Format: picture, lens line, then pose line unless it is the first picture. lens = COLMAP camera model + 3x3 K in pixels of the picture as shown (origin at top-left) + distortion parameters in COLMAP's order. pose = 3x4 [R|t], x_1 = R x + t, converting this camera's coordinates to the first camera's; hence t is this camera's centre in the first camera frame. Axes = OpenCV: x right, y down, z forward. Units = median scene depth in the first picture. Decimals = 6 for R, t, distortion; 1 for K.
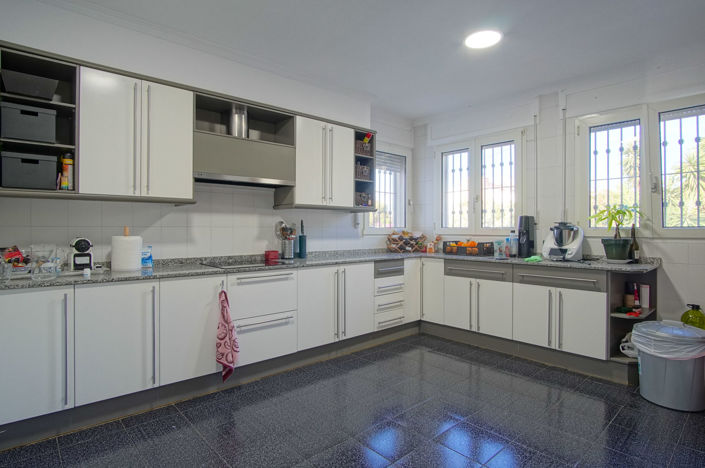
lens RADIAL K [[366.5, 0, 352.5], [0, 366.5, 234.0], [0, 0, 1]] dist [-0.030456, 0.000150]
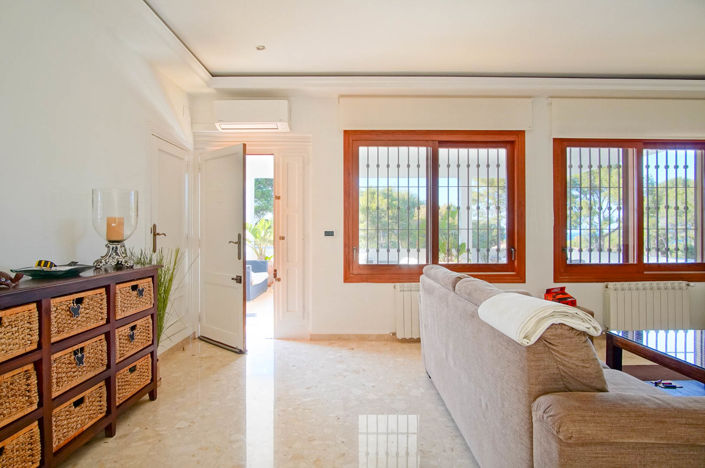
lens RADIAL K [[366.5, 0, 352.5], [0, 366.5, 234.0], [0, 0, 1]] dist [-0.030456, 0.000150]
pose [[0.670222, -0.001183, 0.742160, -0.870492], [0.004789, 0.999985, -0.002731, 0.007060], [-0.742145, 0.005384, 0.670217, 0.856218]]
